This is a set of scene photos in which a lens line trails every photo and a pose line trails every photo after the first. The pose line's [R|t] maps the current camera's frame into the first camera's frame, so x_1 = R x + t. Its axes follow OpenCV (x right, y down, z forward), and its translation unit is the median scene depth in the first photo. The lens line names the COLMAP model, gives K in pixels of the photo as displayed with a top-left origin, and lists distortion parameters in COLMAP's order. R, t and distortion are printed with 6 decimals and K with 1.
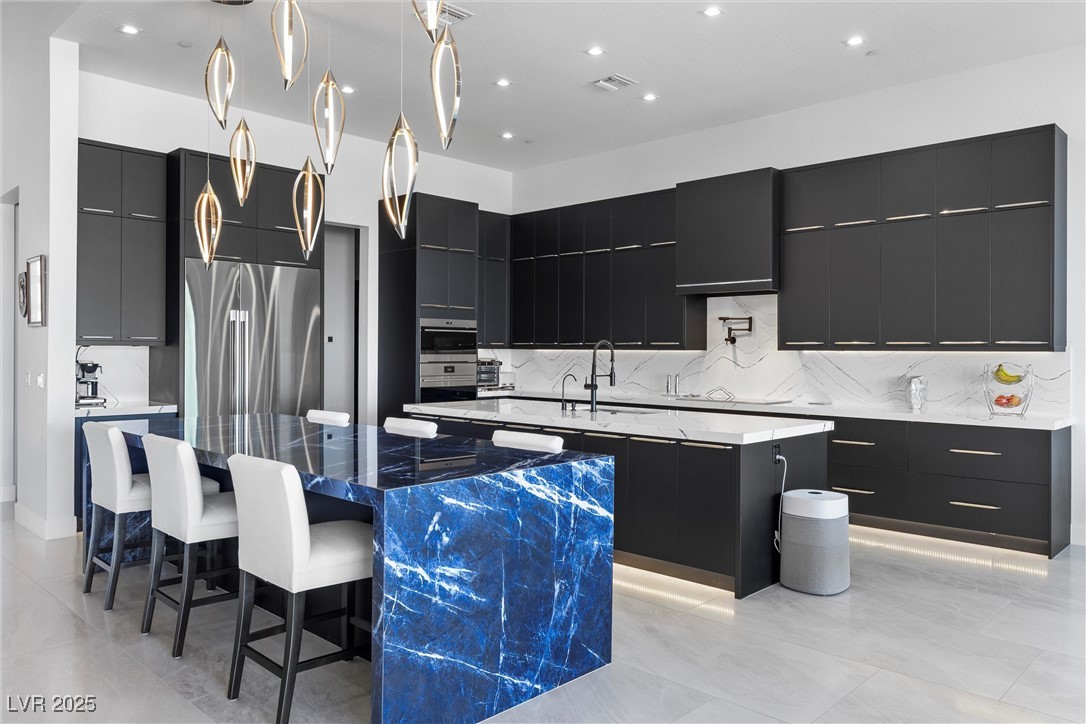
lens RADIAL K [[776.7, 0, 558.0], [0, 776.7, 349.7], [0, 0, 1]] dist [0.001327, -0.000765]
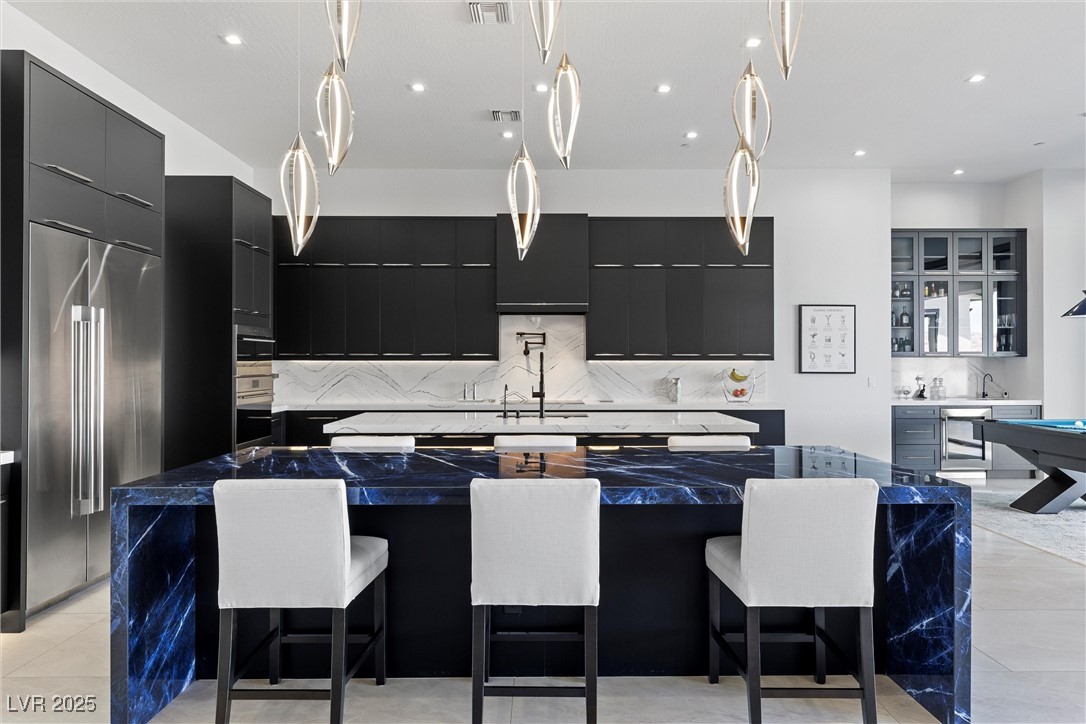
lens RADIAL K [[661.2, 0, 543.0], [0, 661.2, 362.0], [0, 0, 1]] dist [-0.003216, -0.001497]
pose [[0.716565, -0.006156, 0.697494, -0.510705], [0.003529, 0.999980, 0.005201, -0.002465], [-0.697512, -0.001265, 0.716572, 0.286342]]
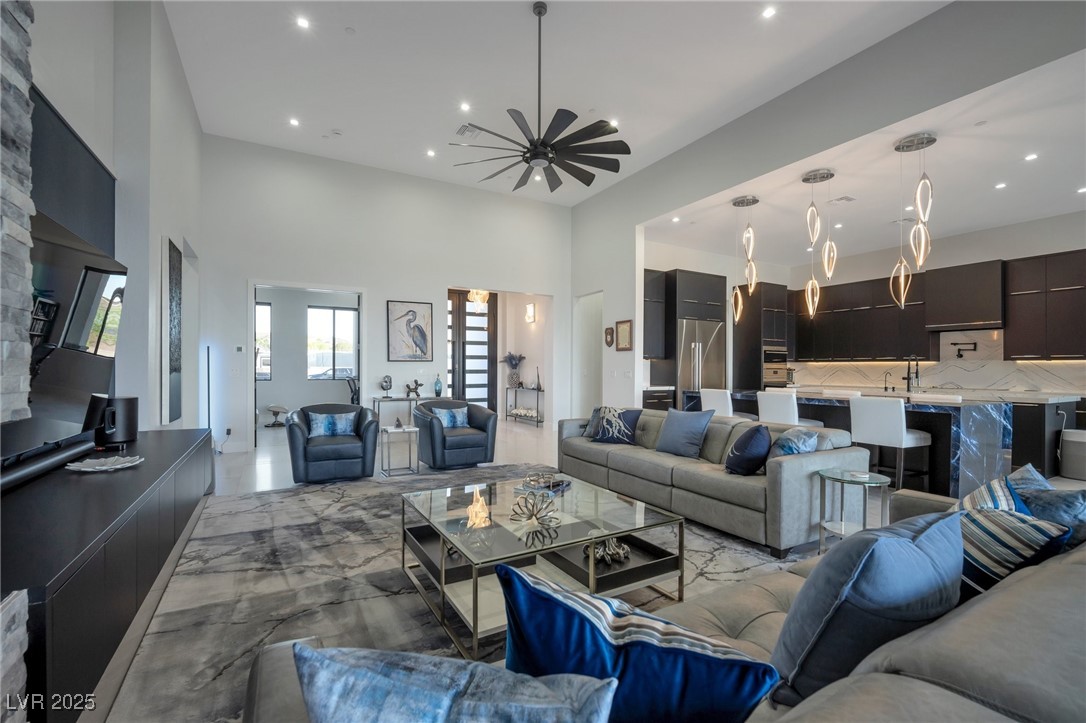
lens RADIAL K [[475.8, 0, 542.3], [0, 475.8, 370.8], [0, 0, 1]] dist [-0.001423, -0.000011]
pose [[0.958661, 0.000953, -0.284550, -0.430115], [0.000252, 0.999991, 0.004200, 0.019461], [0.284551, -0.004098, 0.958652, -0.362124]]
